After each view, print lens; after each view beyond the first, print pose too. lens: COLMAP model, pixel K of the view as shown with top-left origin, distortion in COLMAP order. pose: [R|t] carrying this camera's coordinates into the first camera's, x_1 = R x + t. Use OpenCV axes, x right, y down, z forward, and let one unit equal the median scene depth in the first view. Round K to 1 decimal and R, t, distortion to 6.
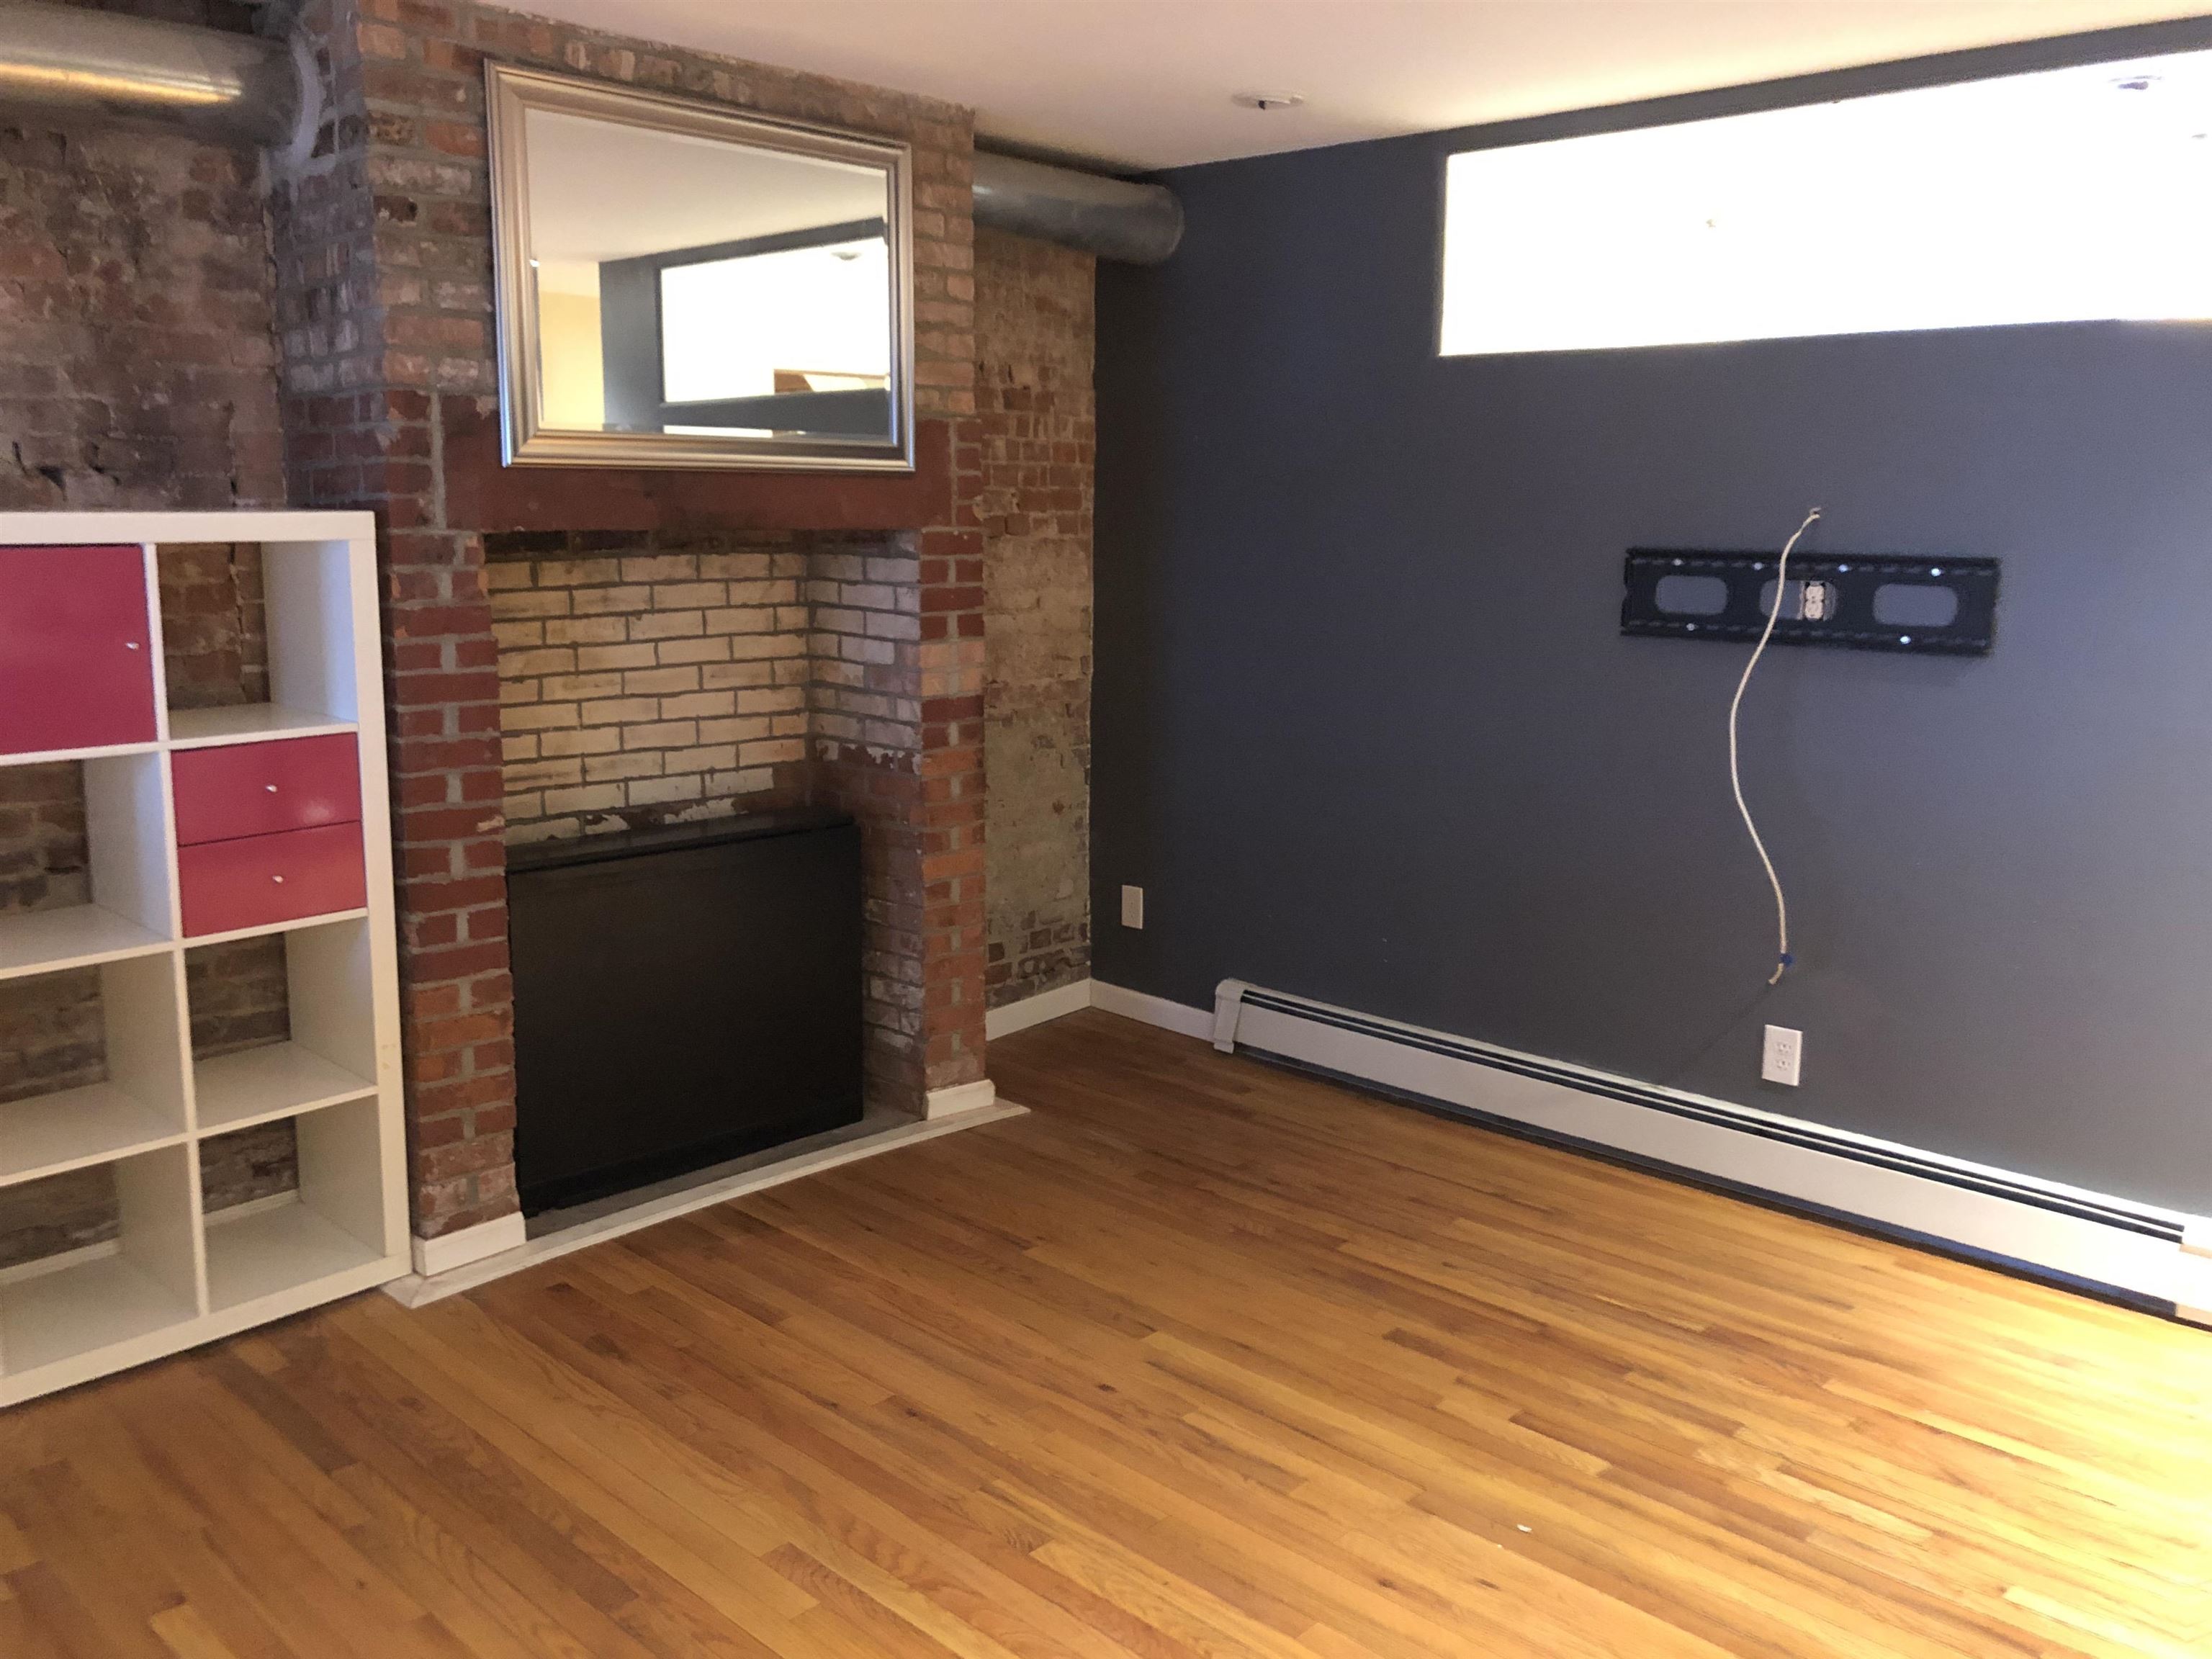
lens RADIAL K [[1852.6, 0, 1084.8], [0, 1852.6, 815.3], [0, 0, 1]] dist [0.074300, -0.120294]
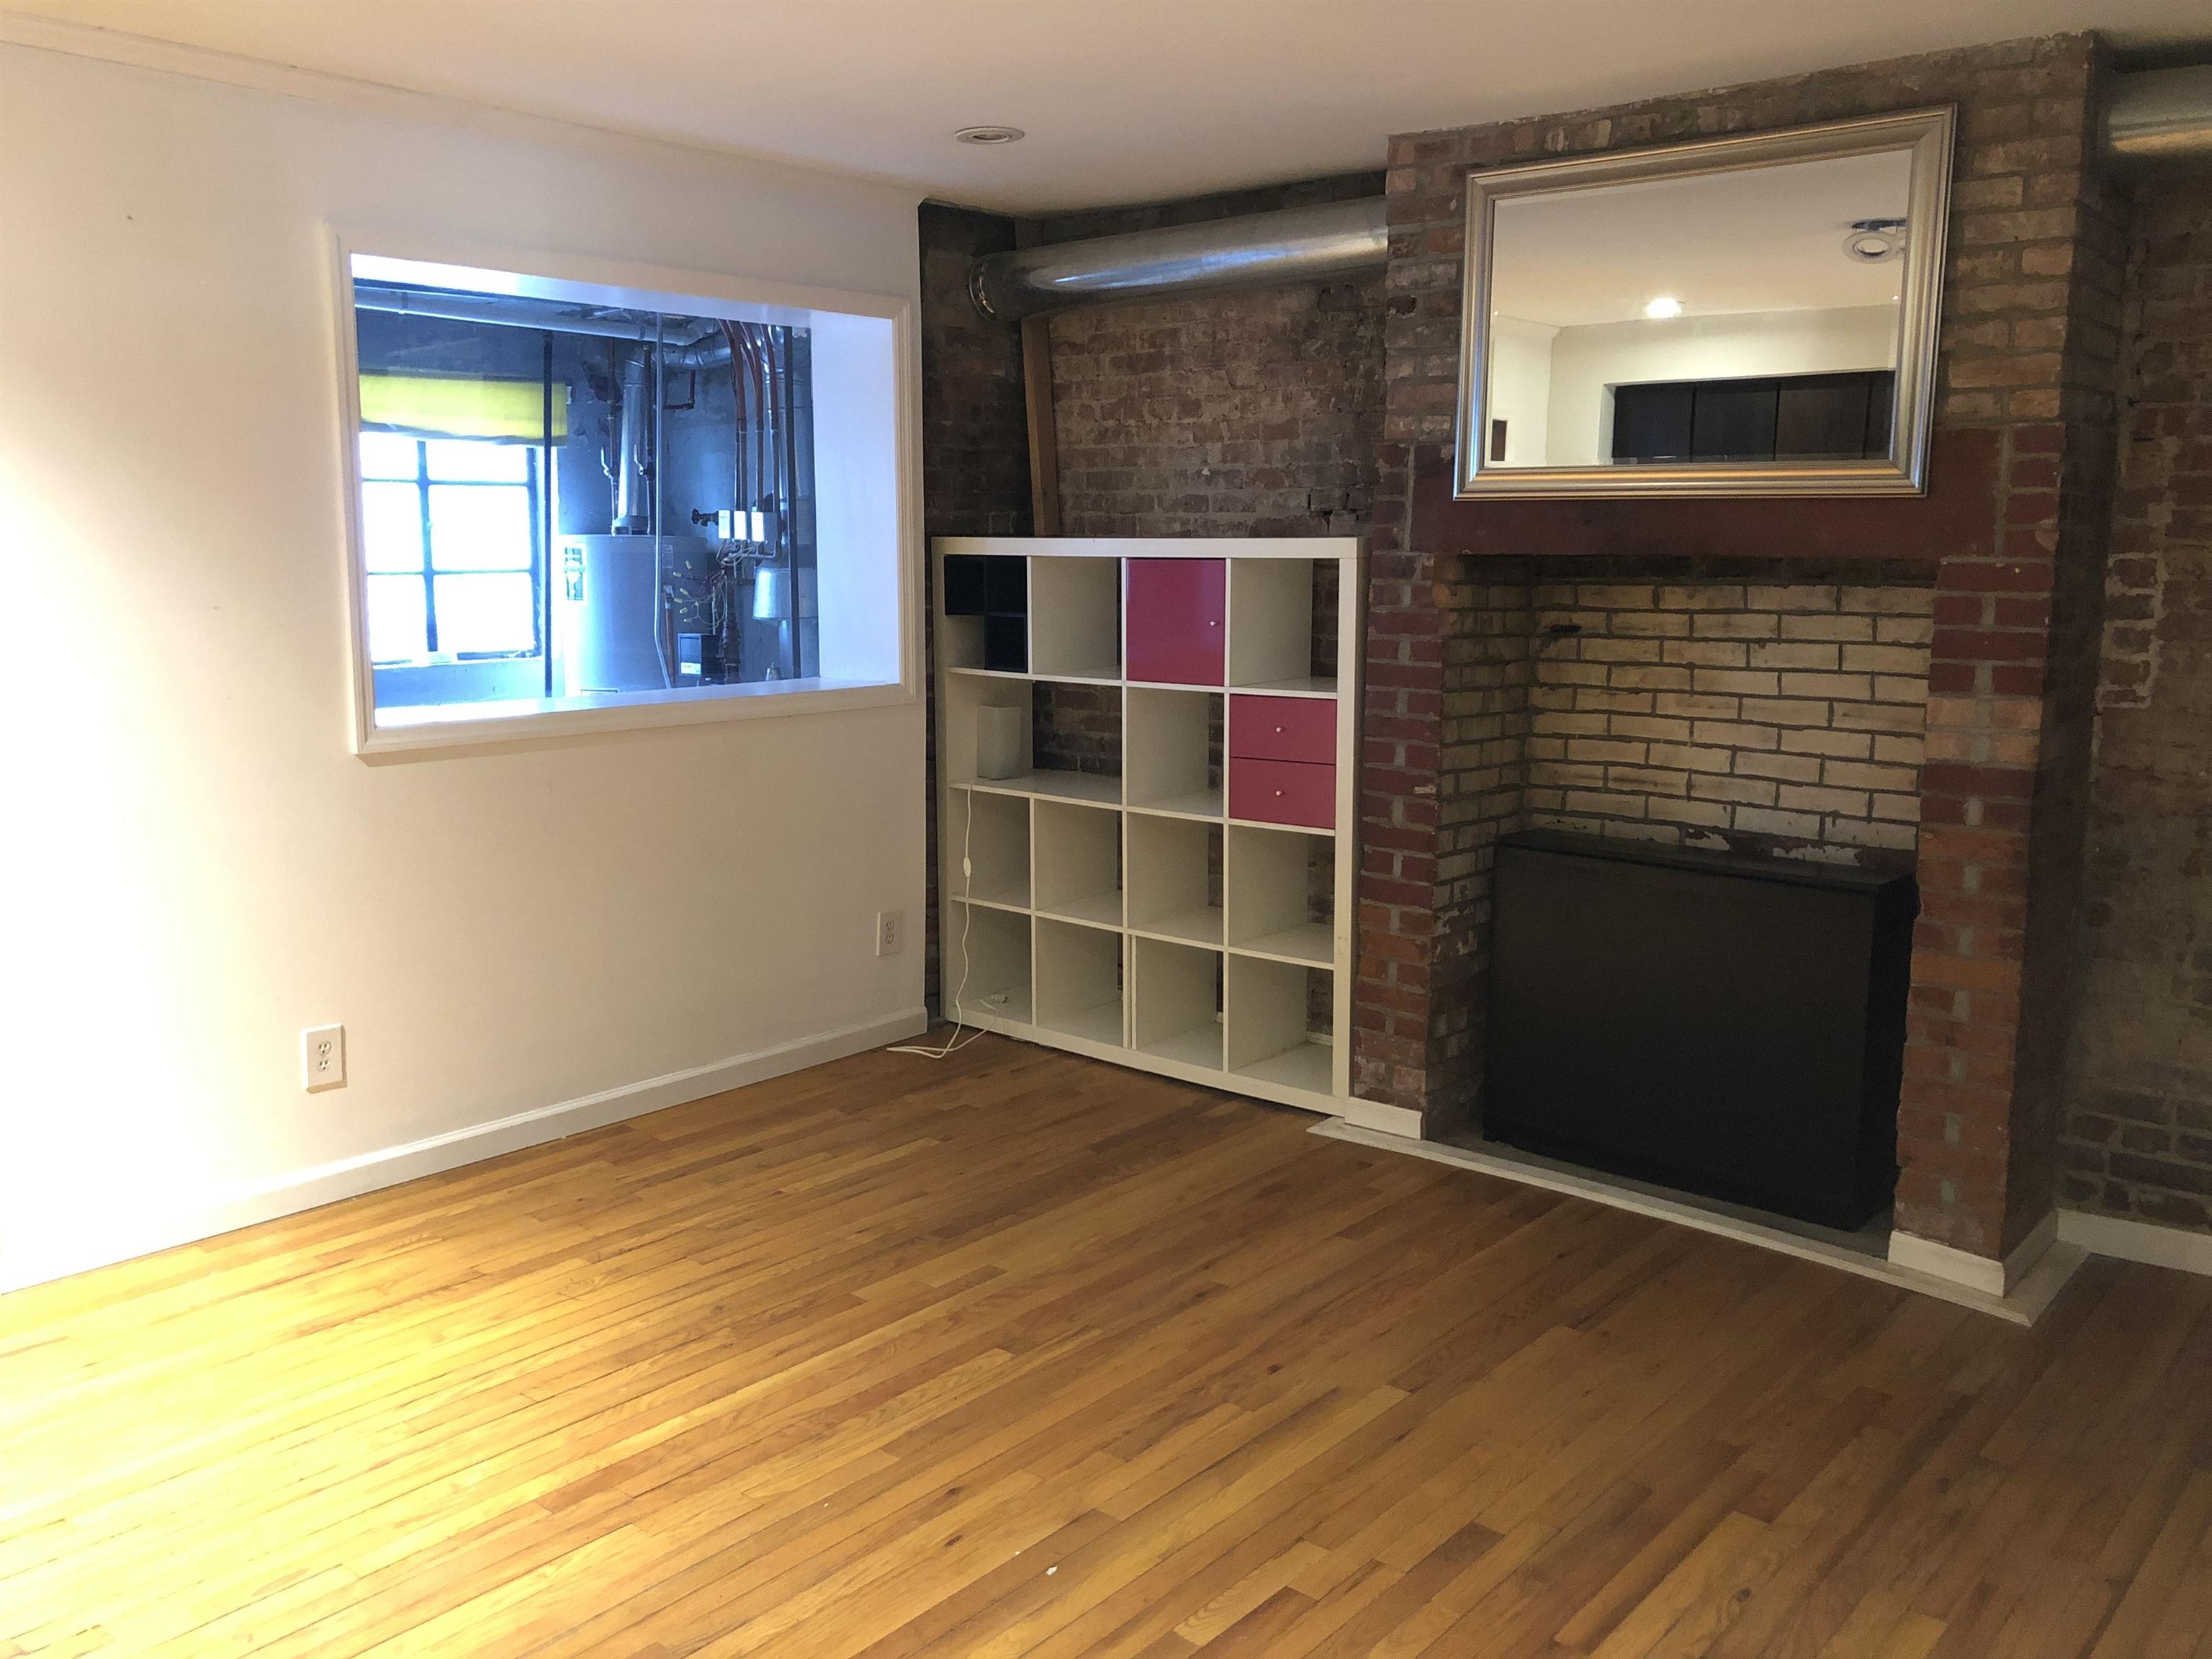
lens RADIAL K [[1852.6, 0, 1084.8], [0, 1852.6, 815.3], [0, 0, 1]] dist [0.074300, -0.120294]
pose [[0.047416, 0.143036, -0.988581, 0.782216], [-0.175171, 0.975548, 0.132748, -0.090230], [0.983396, 0.166876, 0.071313, 0.608039]]
